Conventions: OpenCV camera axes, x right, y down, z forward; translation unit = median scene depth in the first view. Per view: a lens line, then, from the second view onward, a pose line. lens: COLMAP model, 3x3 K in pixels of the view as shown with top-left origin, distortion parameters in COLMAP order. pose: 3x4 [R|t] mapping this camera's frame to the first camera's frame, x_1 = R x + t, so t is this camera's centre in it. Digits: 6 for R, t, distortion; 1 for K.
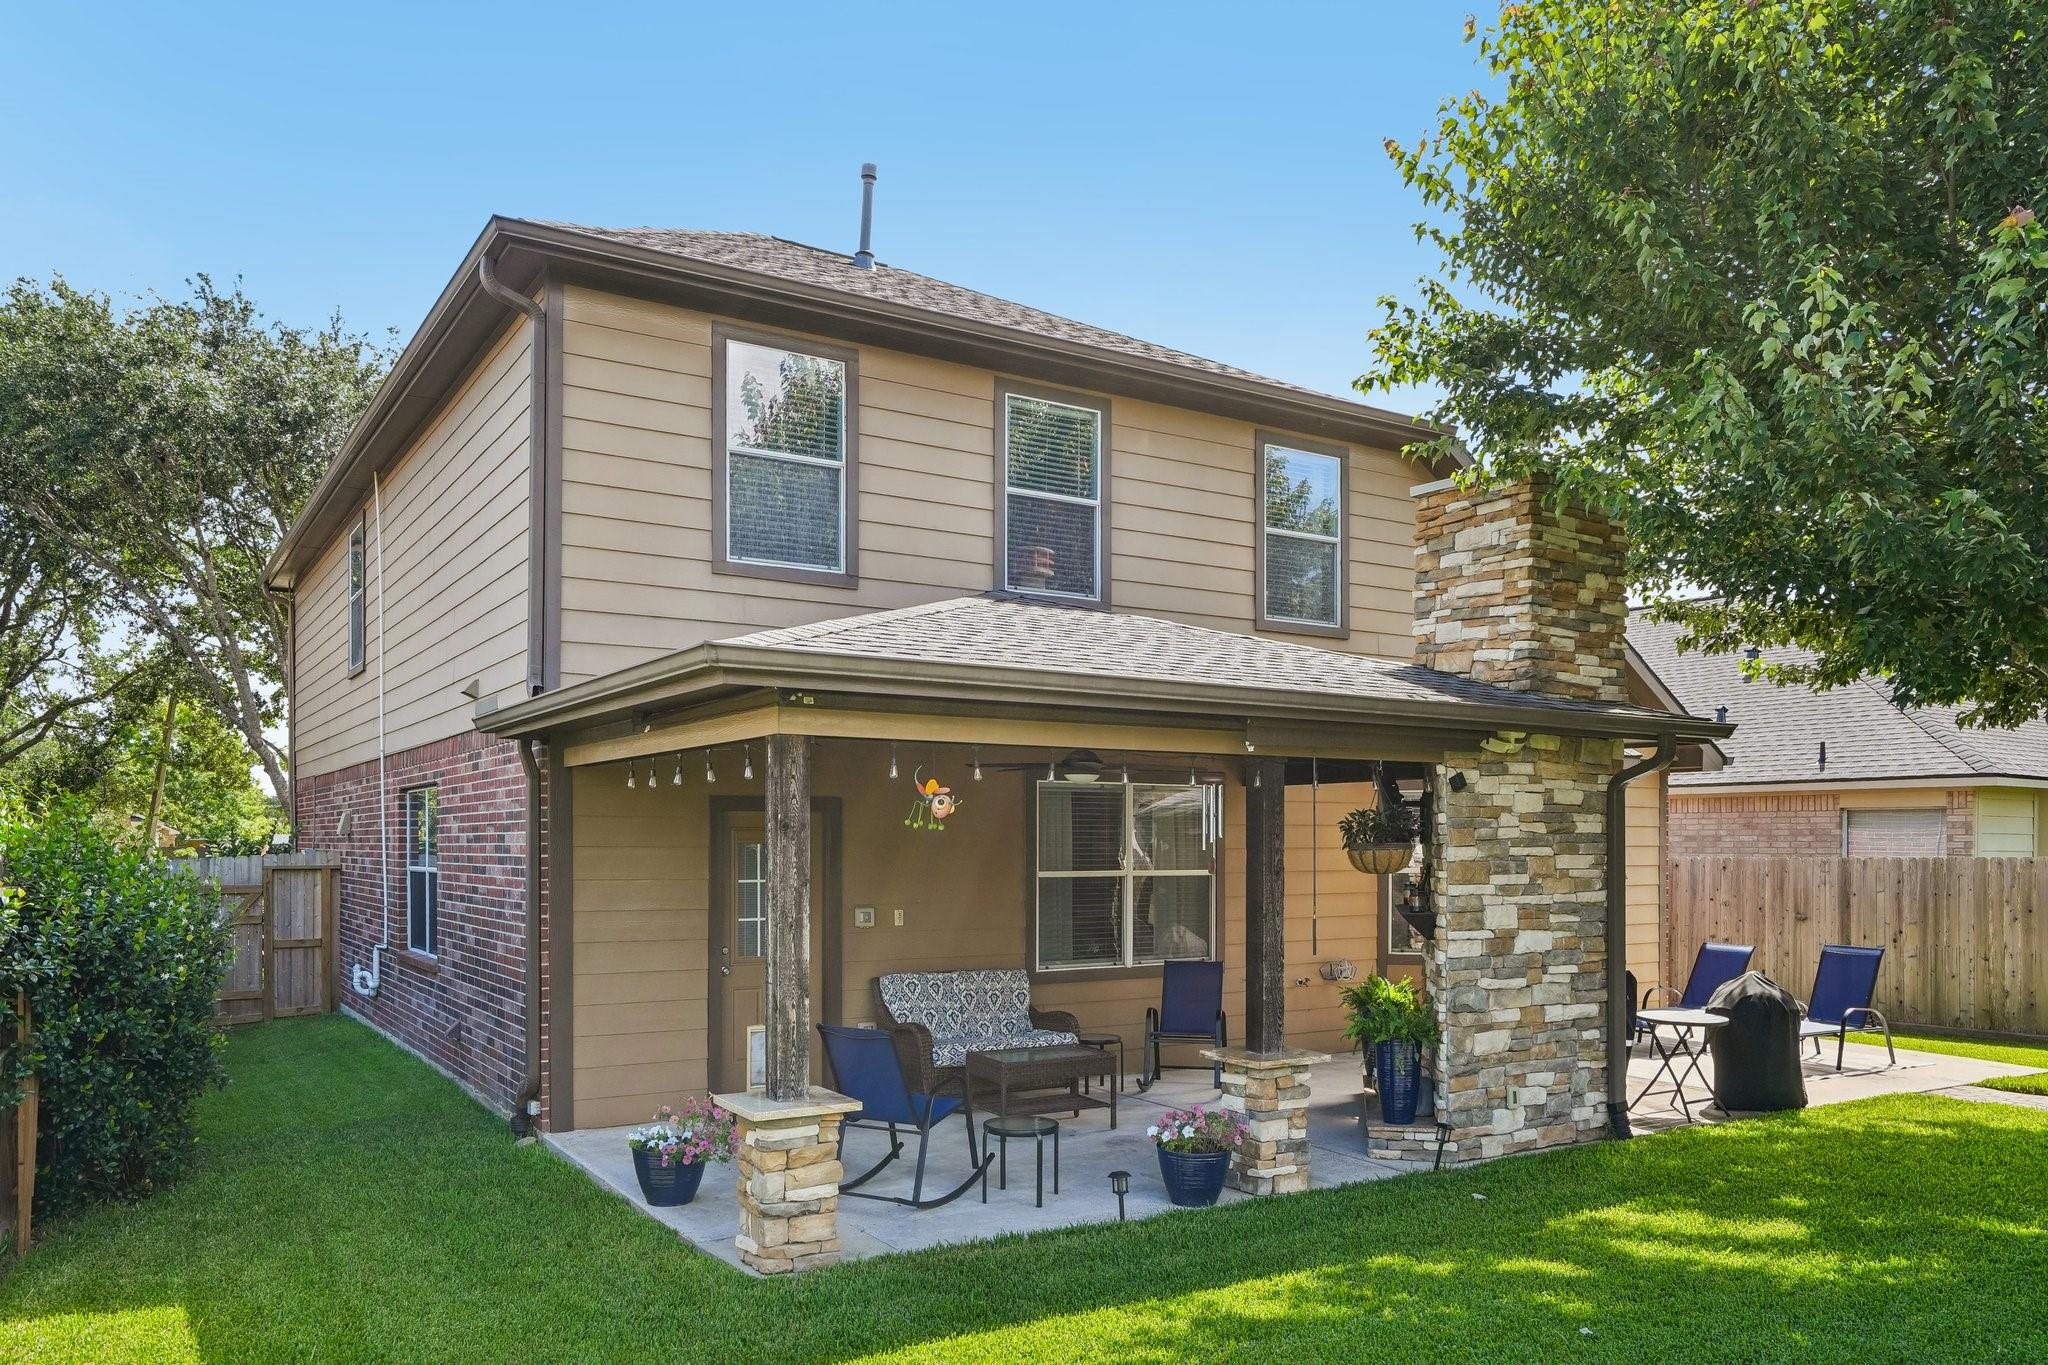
lens RADIAL K [[1452.2, 0, 1023.3], [0, 1452.2, 679.9], [0, 0, 1]] dist [0.049228, 0.004163]
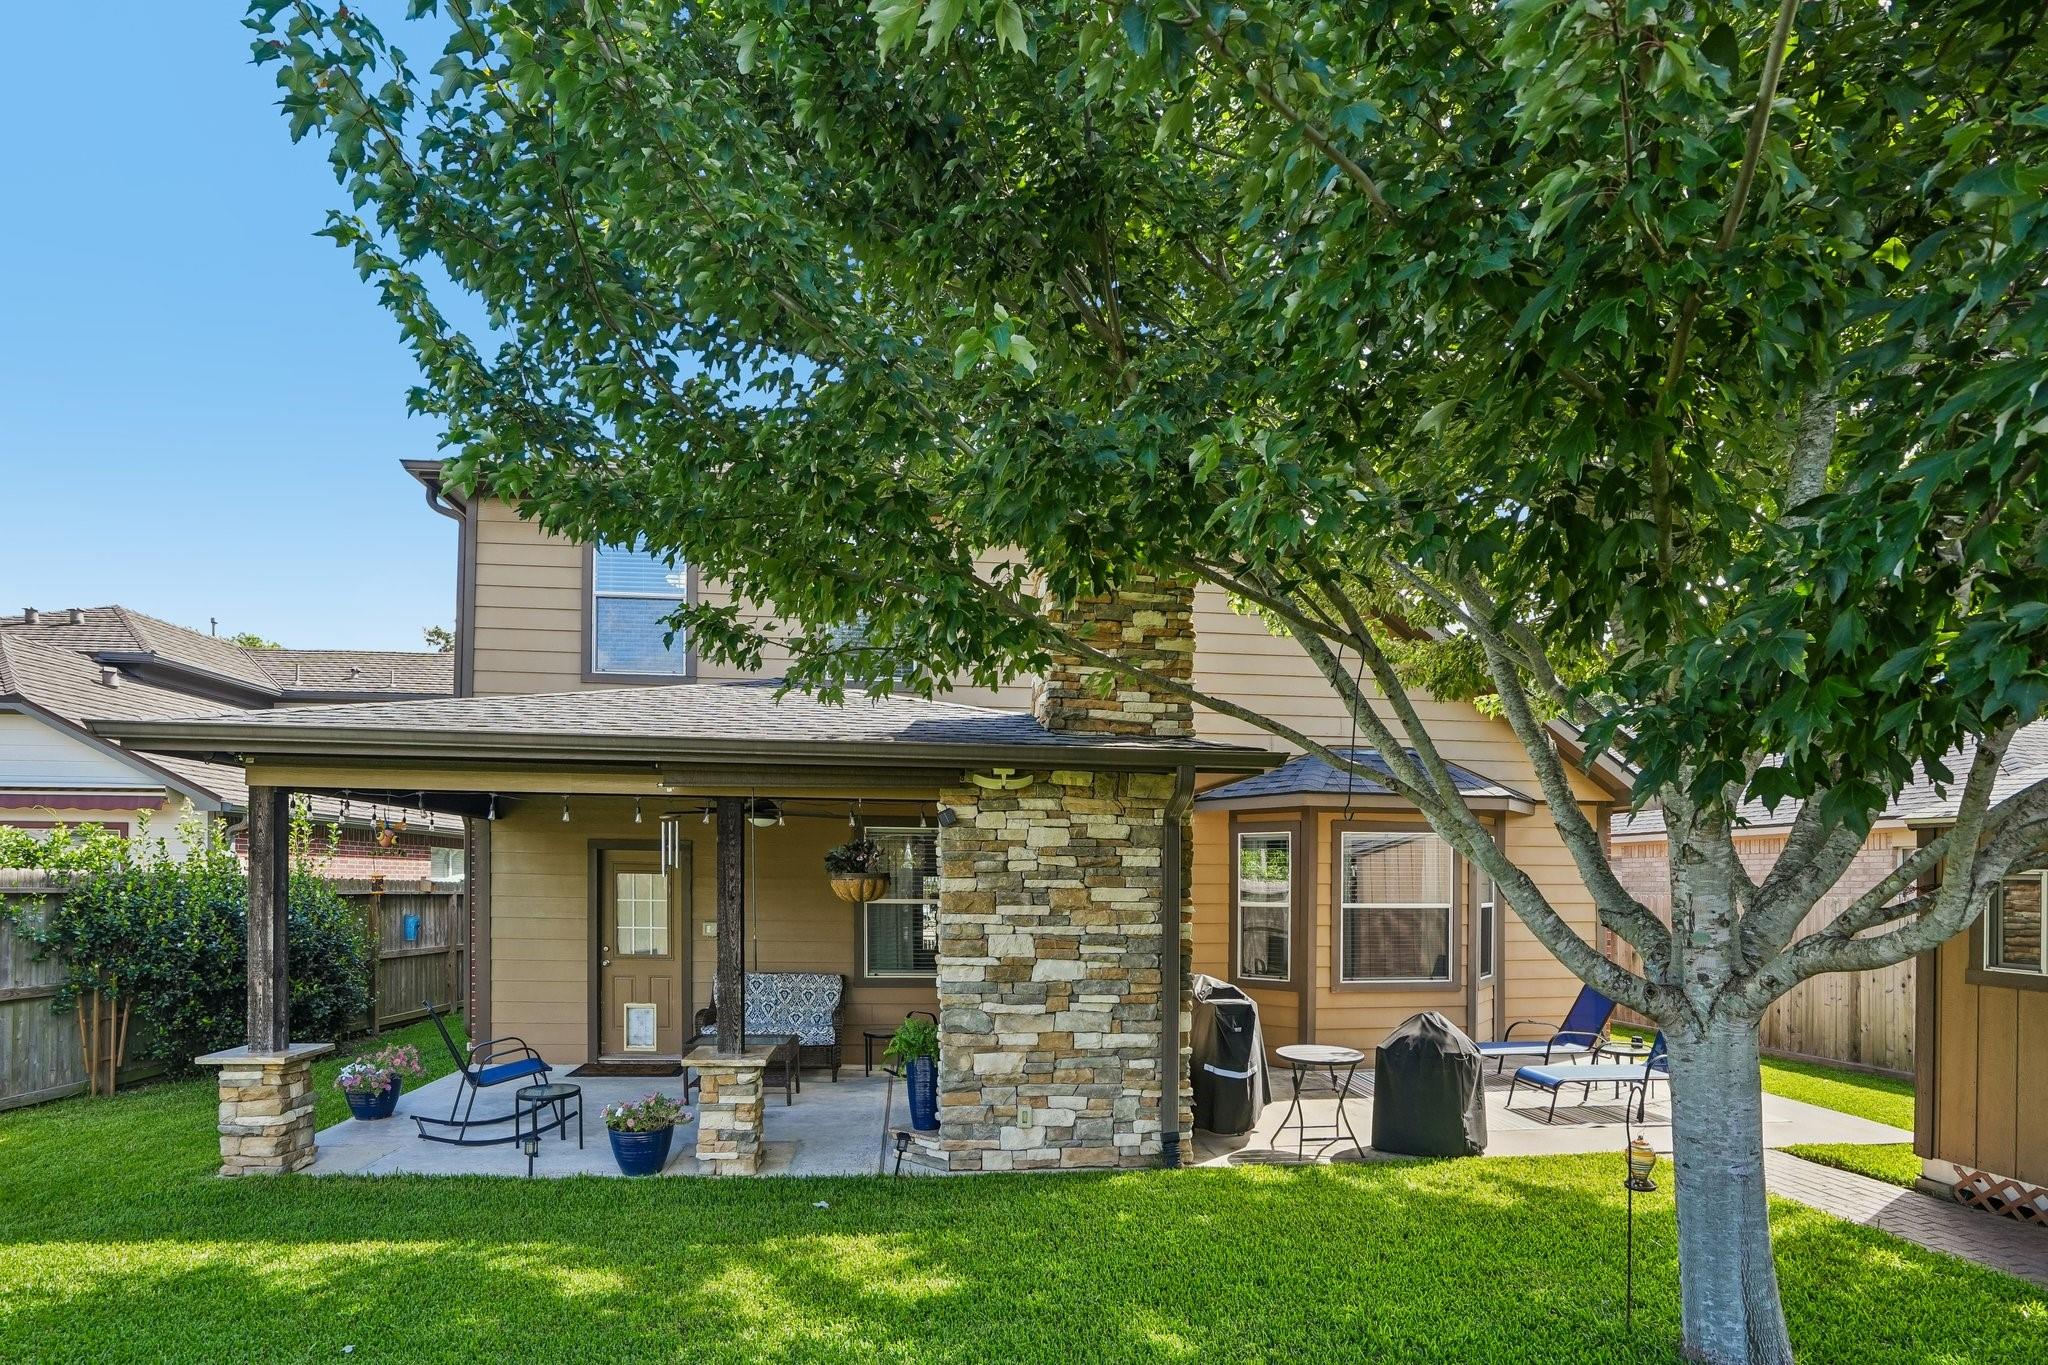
lens RADIAL K [[970.4, 0, 1031.9], [0, 970.4, 781.6], [0, 0, 1]] dist [-0.018508, 0.001823]
pose [[0.892287, -0.033945, -0.450190, 0.648365], [0.037019, 0.999313, -0.001978, 0.045828], [0.449948, -0.014901, 0.892931, 0.380924]]
